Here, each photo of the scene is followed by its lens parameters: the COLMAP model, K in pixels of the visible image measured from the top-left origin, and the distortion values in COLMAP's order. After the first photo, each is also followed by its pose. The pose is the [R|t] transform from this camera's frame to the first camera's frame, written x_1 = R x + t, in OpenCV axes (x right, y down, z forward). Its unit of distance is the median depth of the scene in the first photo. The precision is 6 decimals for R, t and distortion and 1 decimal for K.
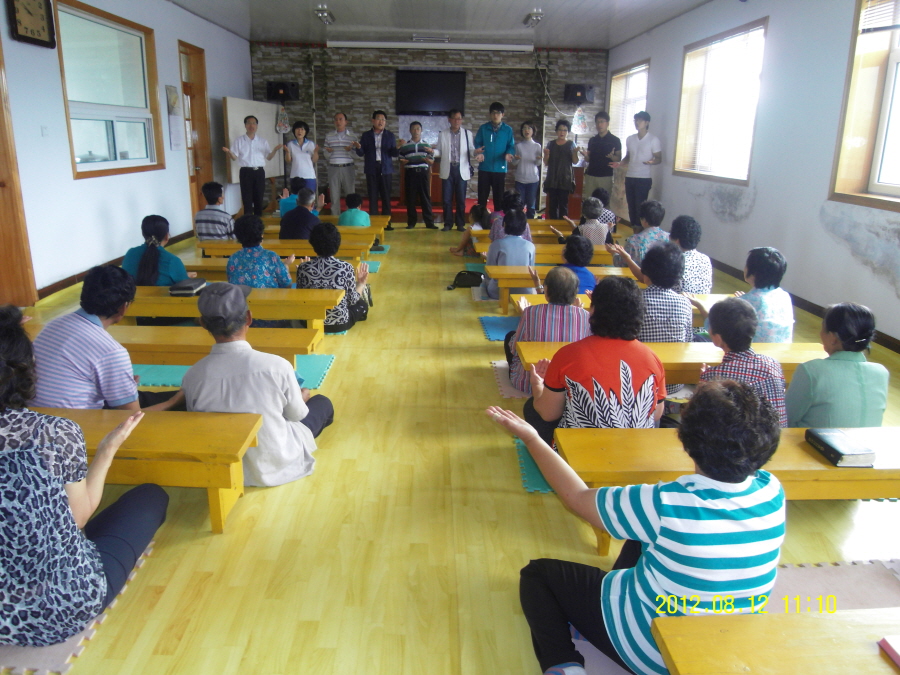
lens RADIAL K [[676.3, 0, 448.8], [0, 676.3, 335.8], [0, 0, 1]] dist [-0.068286, 0.014664]
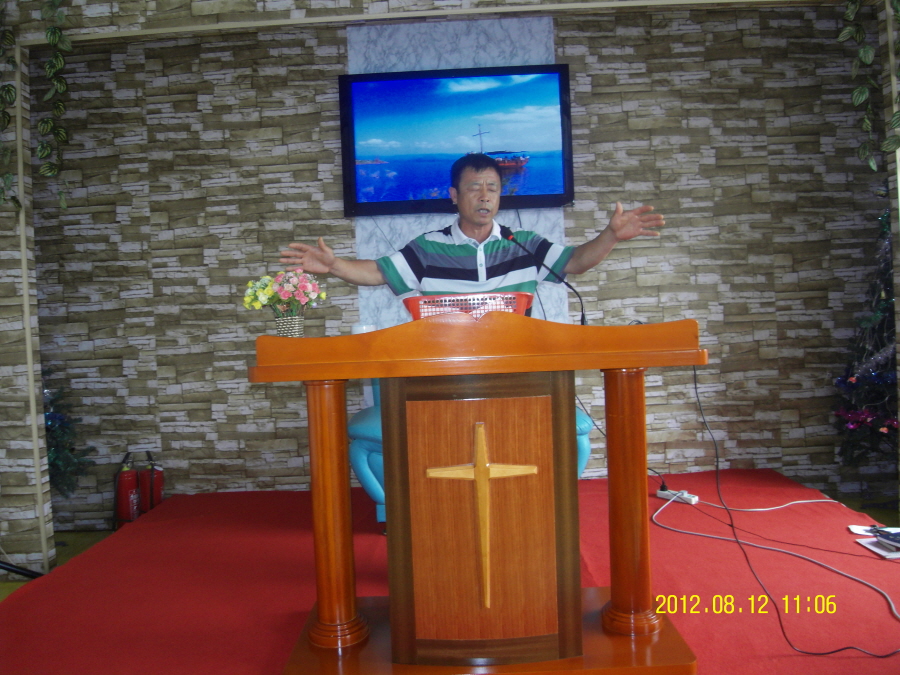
lens RADIAL K [[640.8, 0, 452.5], [0, 640.8, 334.5], [0, 0, 1]] dist [-0.061424, 0.002631]
pose [[0.997379, -0.061212, -0.038585, -0.024446], [0.049686, 0.967028, -0.249774, -0.219500], [0.052602, 0.247202, 0.967535, 0.792806]]
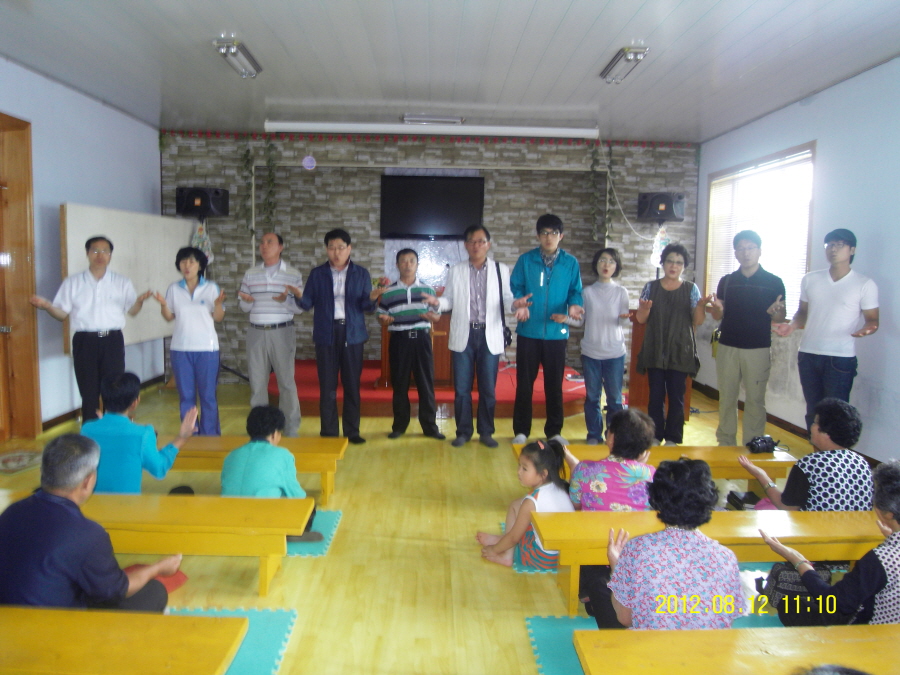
lens RADIAL K [[640.8, 0, 447.2], [0, 640.8, 334.1], [0, 0, 1]] dist [-0.061424, 0.002631]
pose [[1.000000, 0.000719, 0.000368, -0.012927], [-0.000644, 0.984433, -0.175758, -0.131852], [-0.000489, 0.175758, 0.984433, 0.414640]]
